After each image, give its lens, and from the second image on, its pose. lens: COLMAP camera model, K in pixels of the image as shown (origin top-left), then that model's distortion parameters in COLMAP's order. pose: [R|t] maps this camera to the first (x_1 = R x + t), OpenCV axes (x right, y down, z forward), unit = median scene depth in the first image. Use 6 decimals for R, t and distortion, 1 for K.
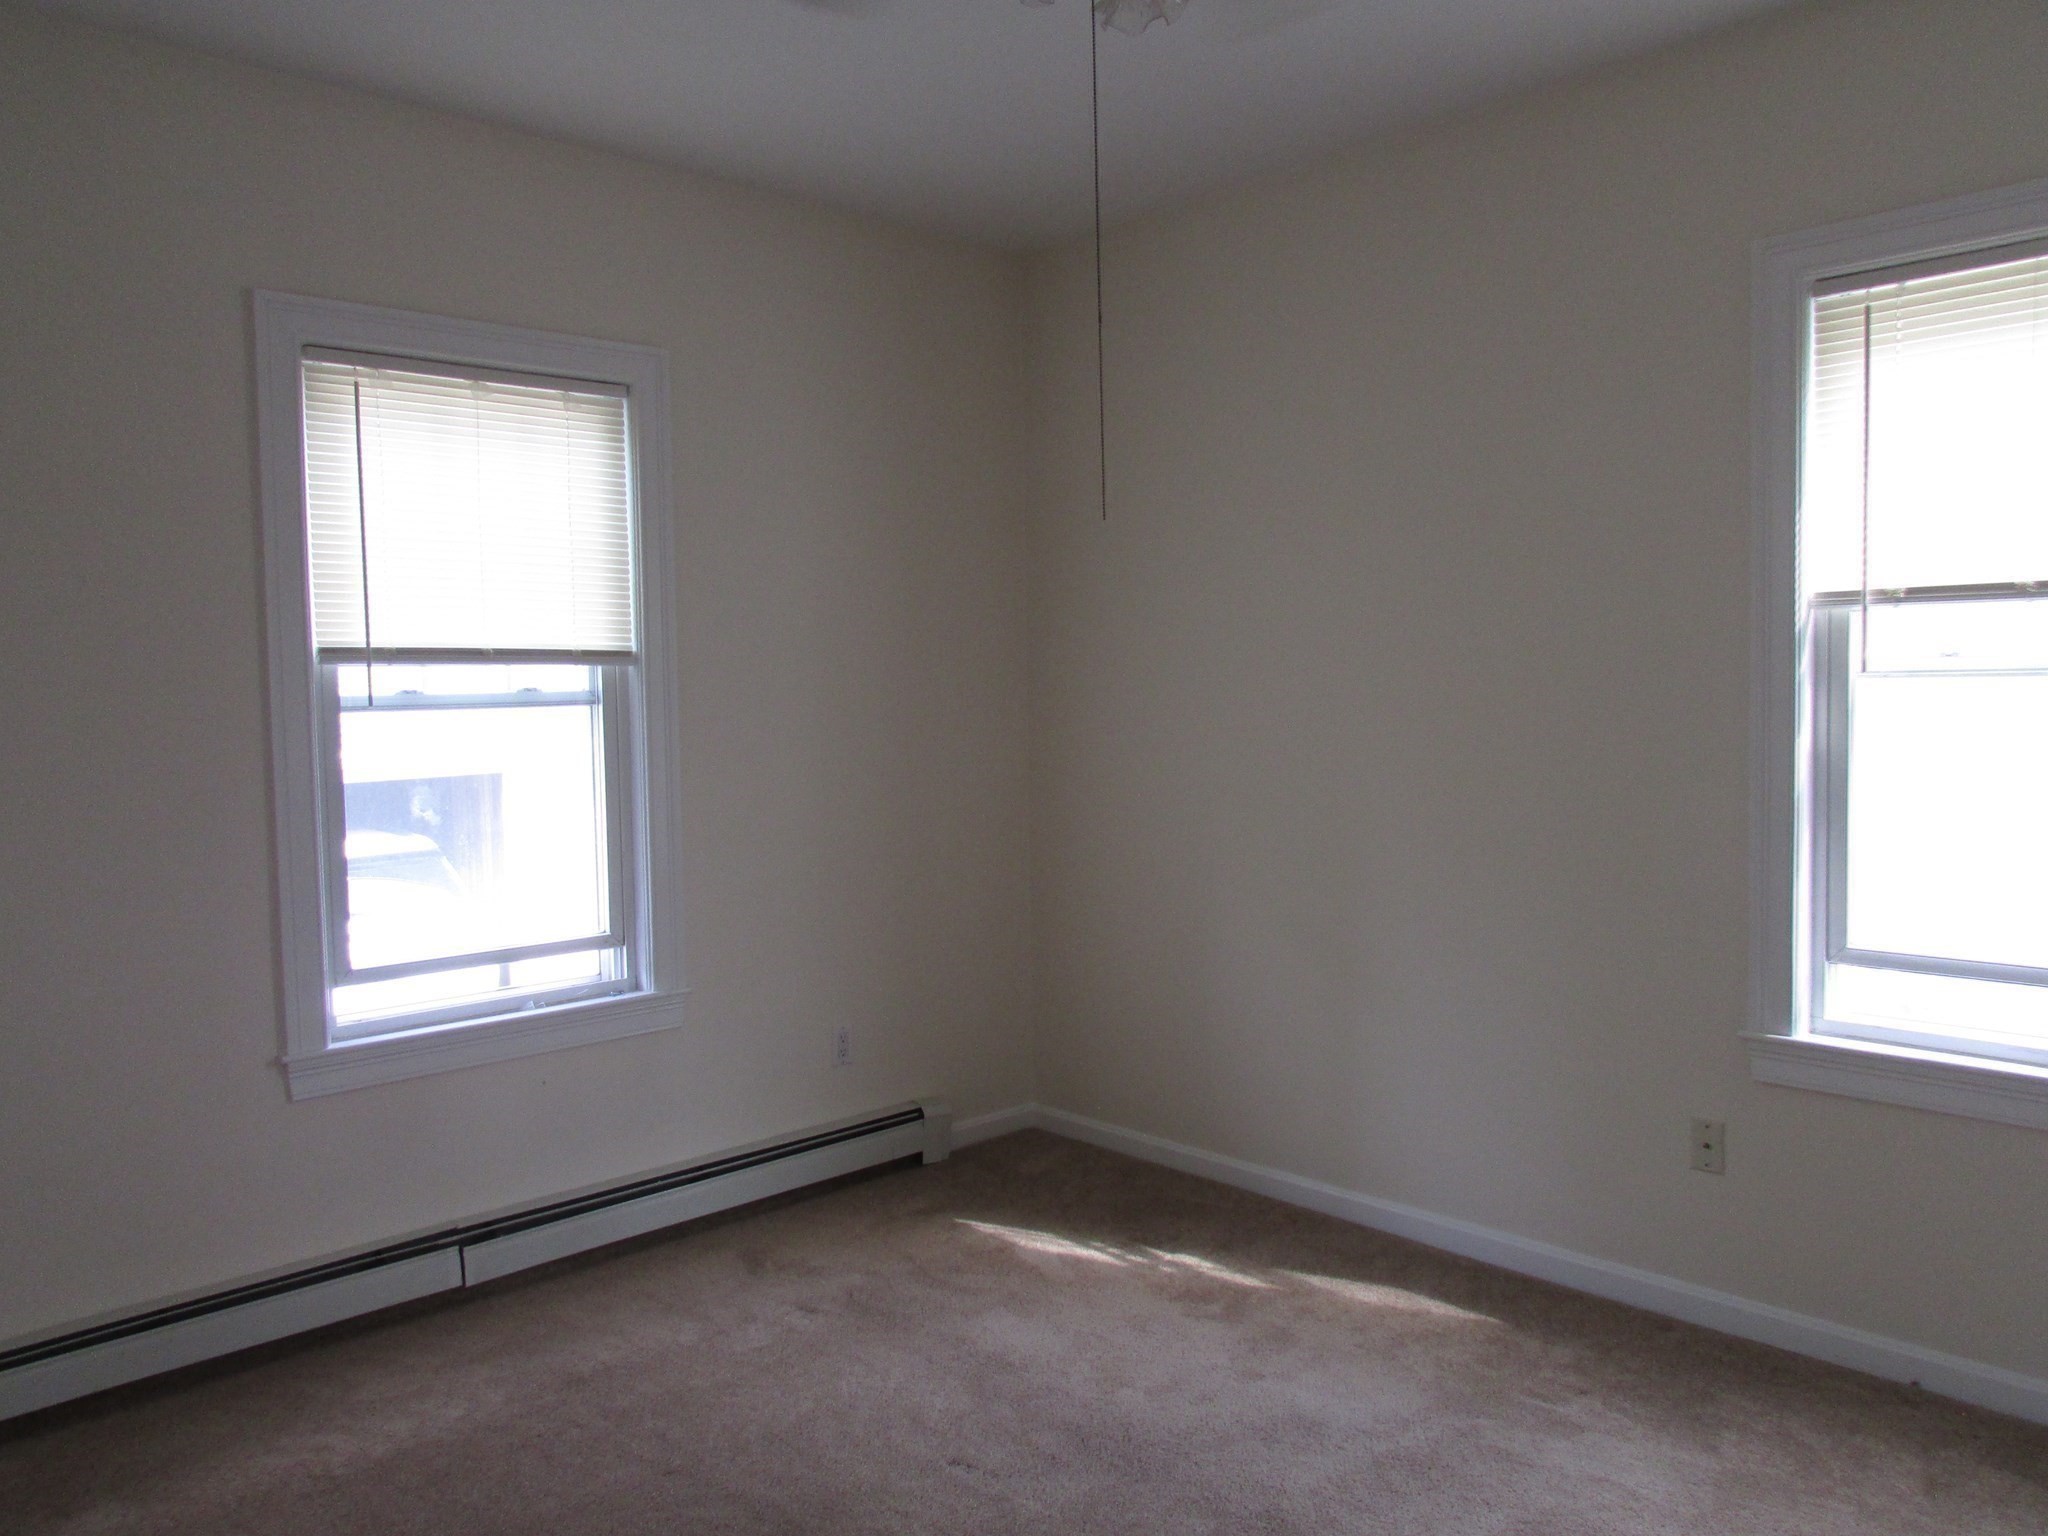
lens RADIAL K [[1484.7, 0, 1031.4], [0, 1484.7, 774.3], [0, 0, 1]] dist [-0.005147, 0.001341]
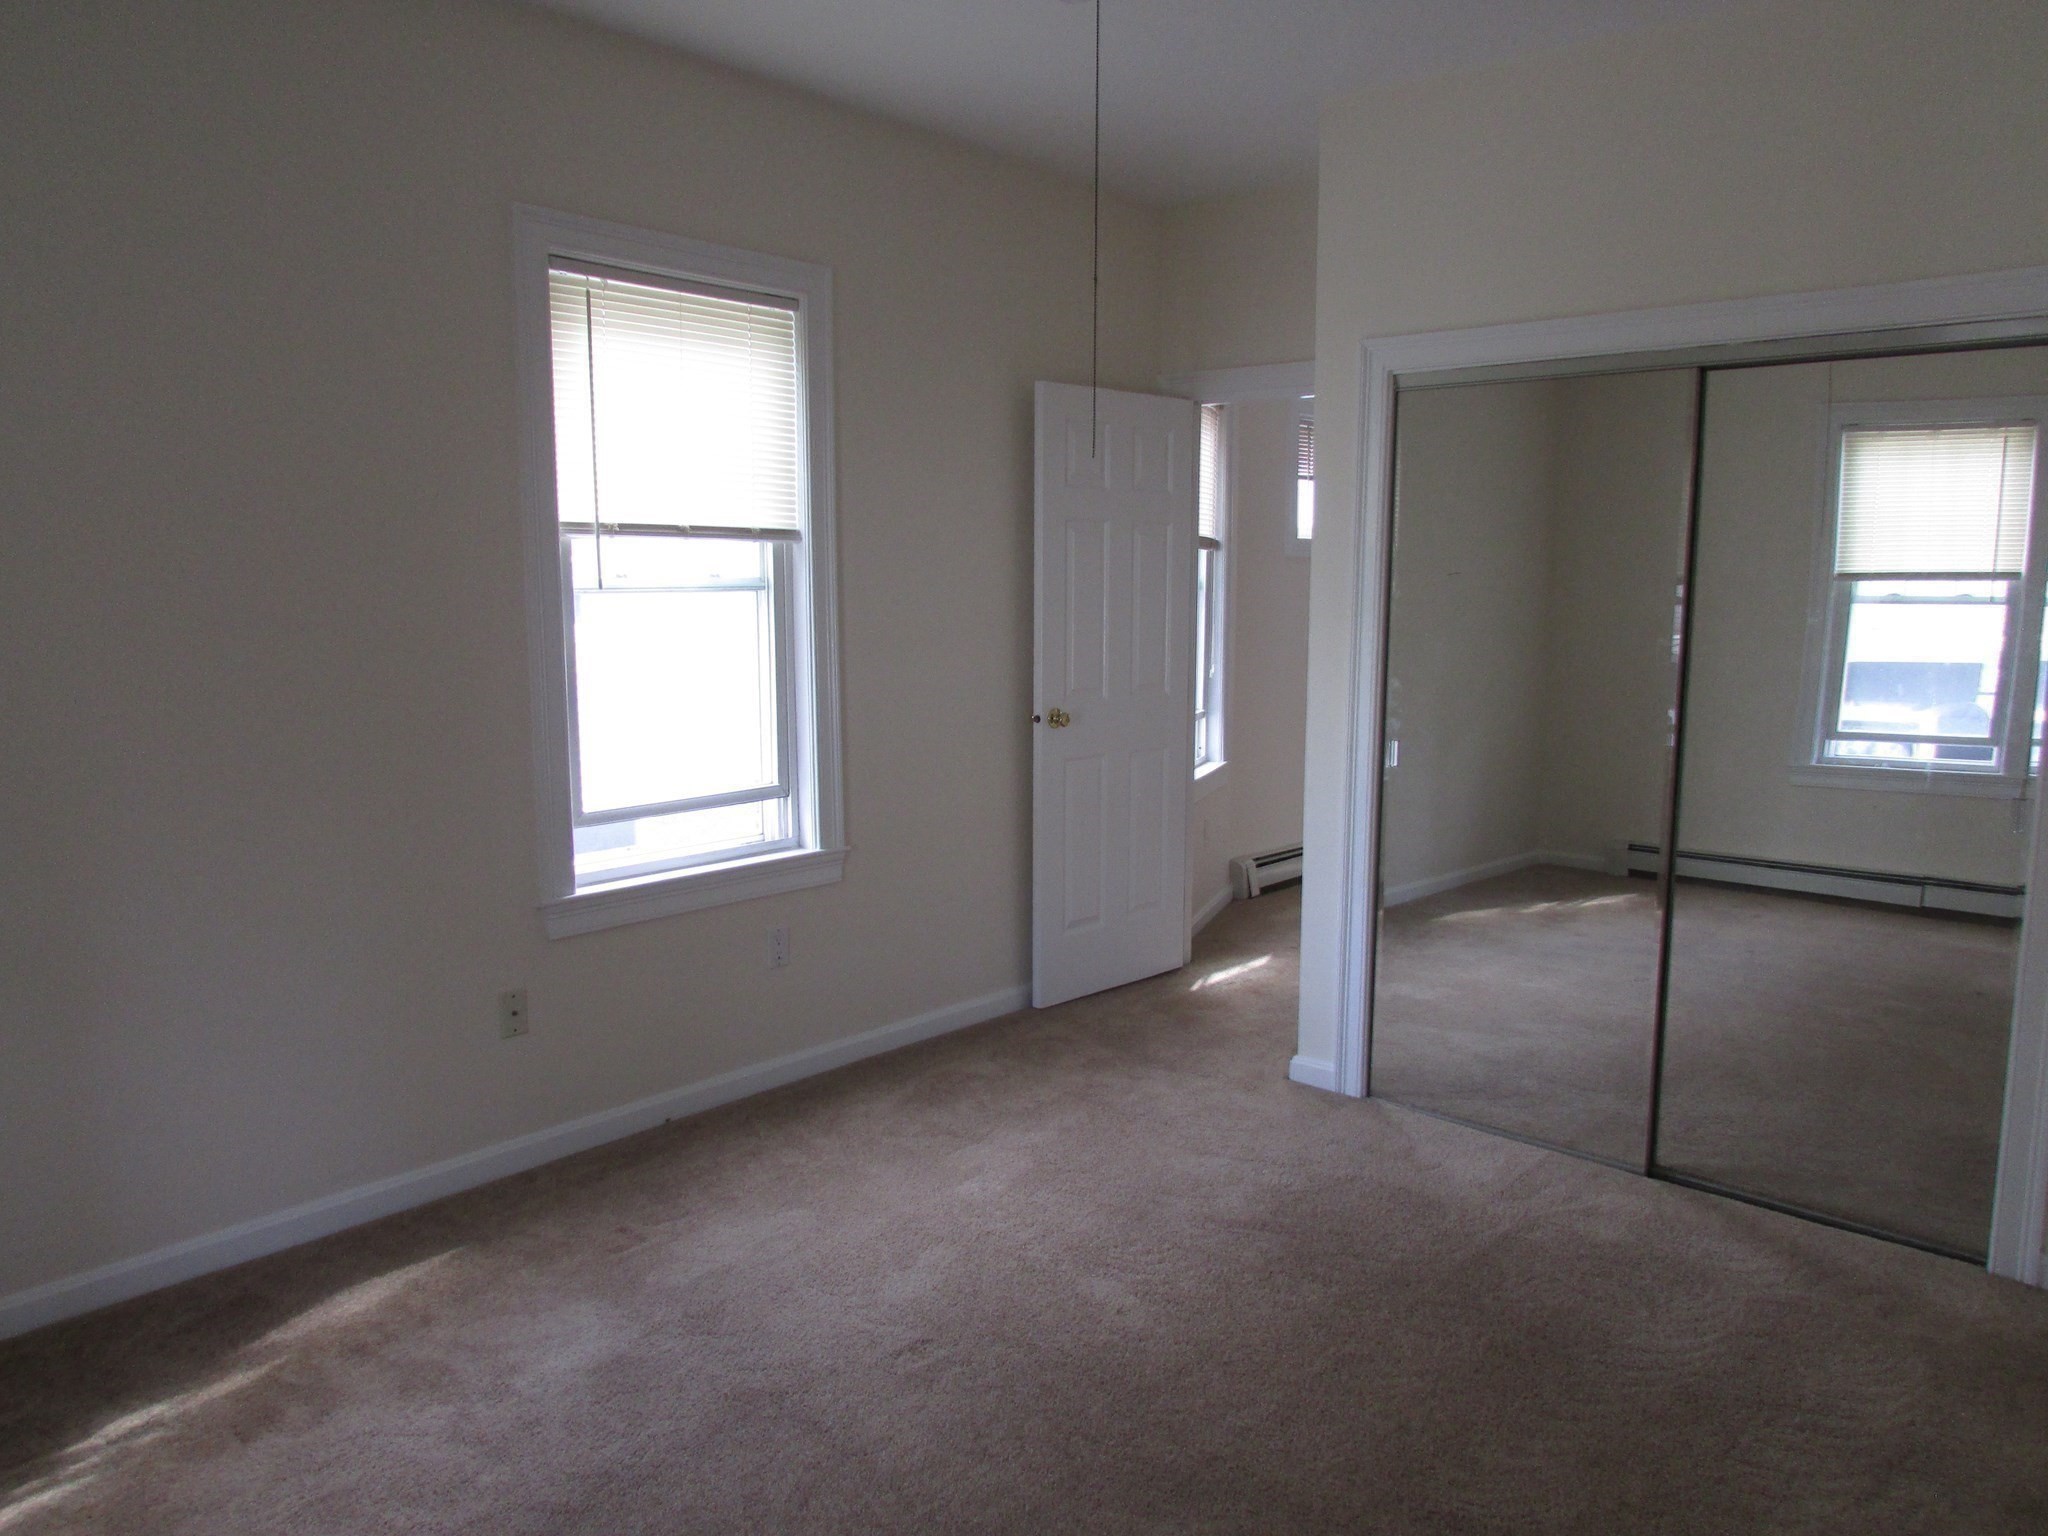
lens RADIAL K [[1460.6, 0, 1021.4], [0, 1460.6, 777.3], [0, 0, 1]] dist [-0.032796, 0.015379]
pose [[-0.079653, -0.116940, 0.989940, -0.616207], [0.061955, 0.990594, 0.122002, -0.034791], [-0.994895, 0.071050, -0.071658, 0.659064]]
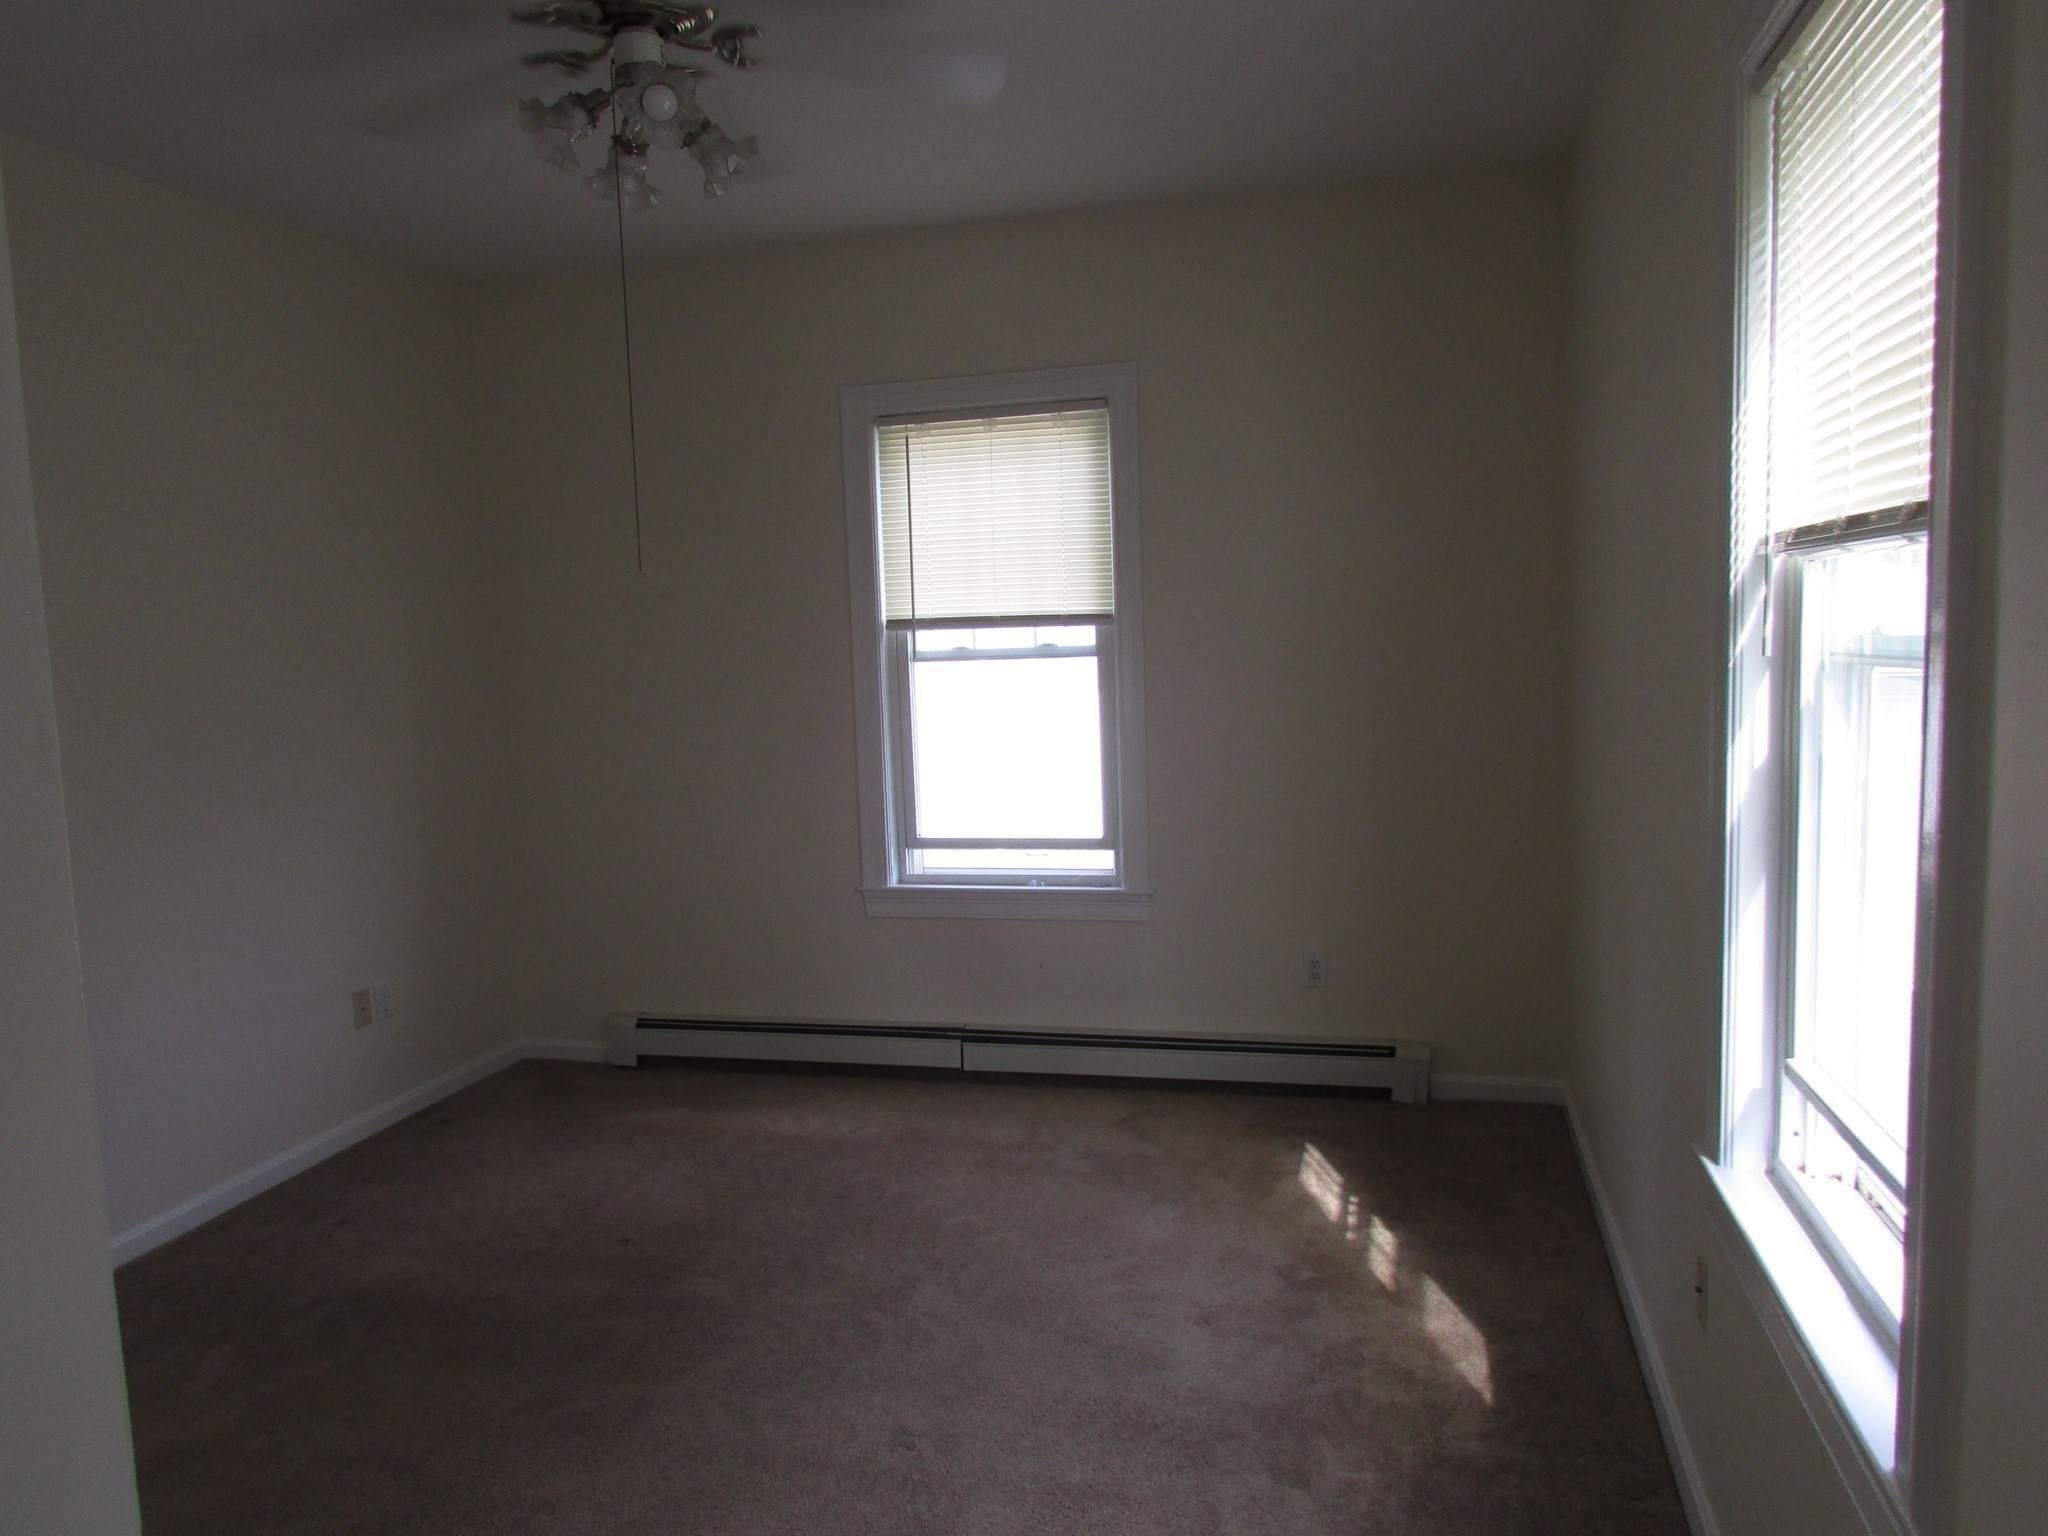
lens RADIAL K [[1460.6, 0, 1021.4], [0, 1460.6, 777.3], [0, 0, 1]] dist [-0.032796, 0.015379]
pose [[0.531833, 0.085486, -0.842523, 0.823667], [-0.028204, 0.996128, 0.083268, -0.051917], [0.846379, -0.020523, 0.532185, 0.320486]]
